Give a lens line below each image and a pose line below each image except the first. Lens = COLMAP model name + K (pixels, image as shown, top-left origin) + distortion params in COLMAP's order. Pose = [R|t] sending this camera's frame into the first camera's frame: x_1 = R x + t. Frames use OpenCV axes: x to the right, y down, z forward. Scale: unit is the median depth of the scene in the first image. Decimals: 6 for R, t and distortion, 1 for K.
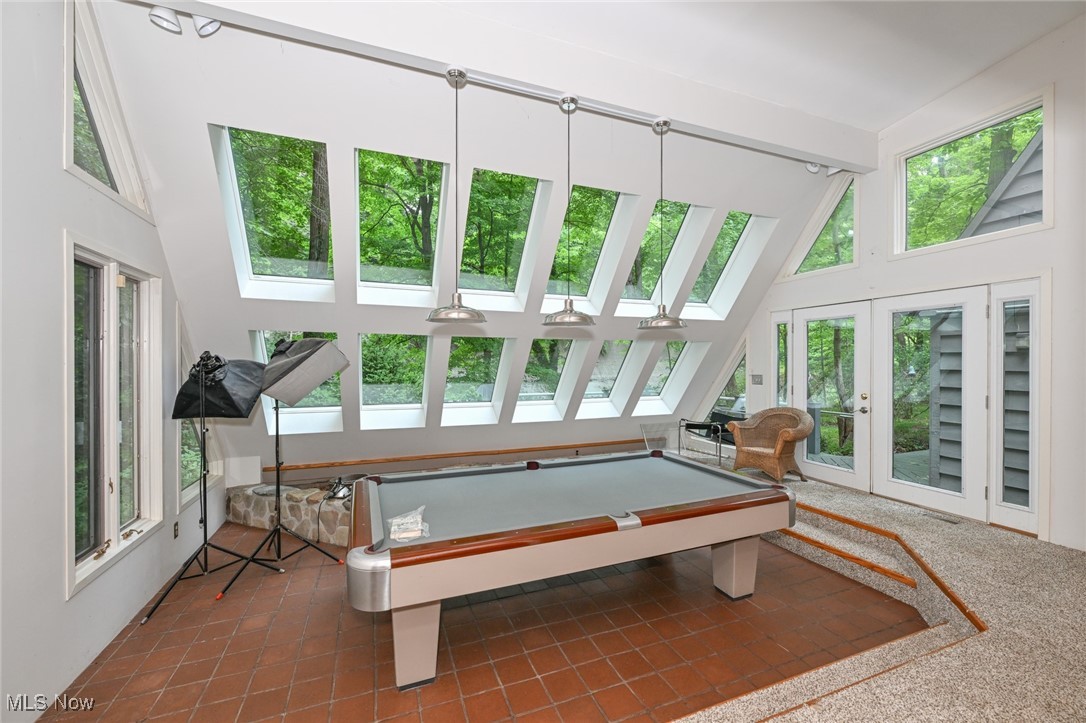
lens RADIAL K [[443.3, 0, 543.0], [0, 443.3, 361.5], [0, 0, 1]] dist [0.000248, -0.000042]
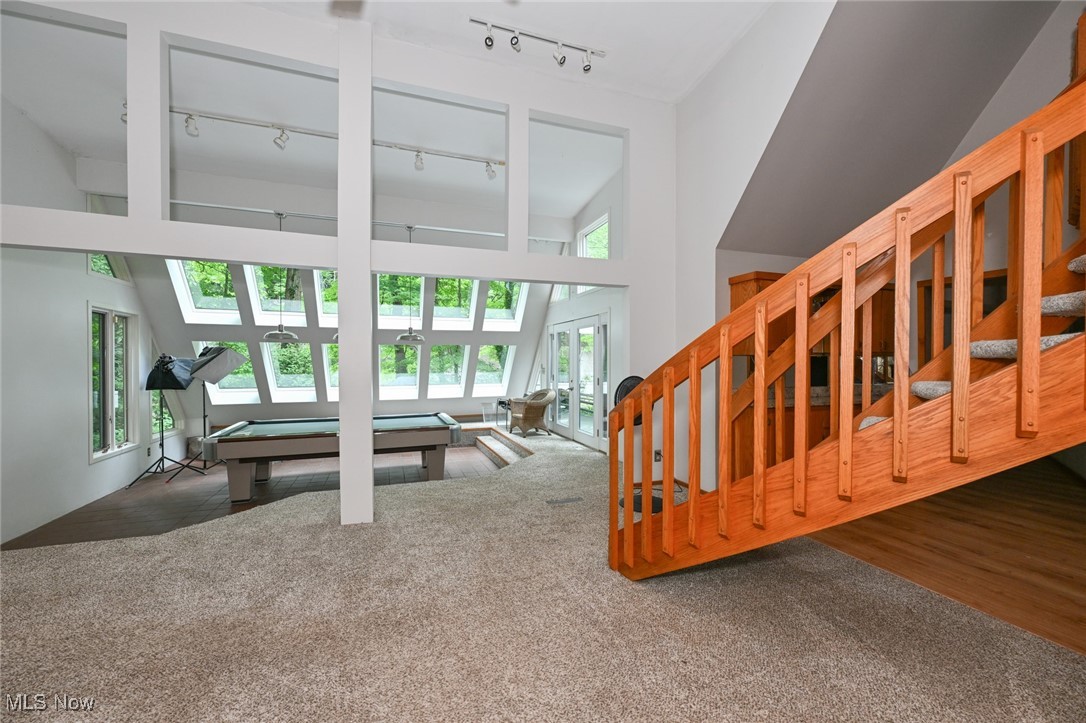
lens RADIAL K [[440.3, 0, 543.3], [0, 440.3, 357.1], [0, 0, 1]] dist [-0.000349, -0.000054]
pose [[0.999703, -0.001380, -0.024333, 0.873812], [0.001238, 0.999982, -0.005864, 0.004551], [0.024341, 0.005832, 0.999687, -0.803986]]
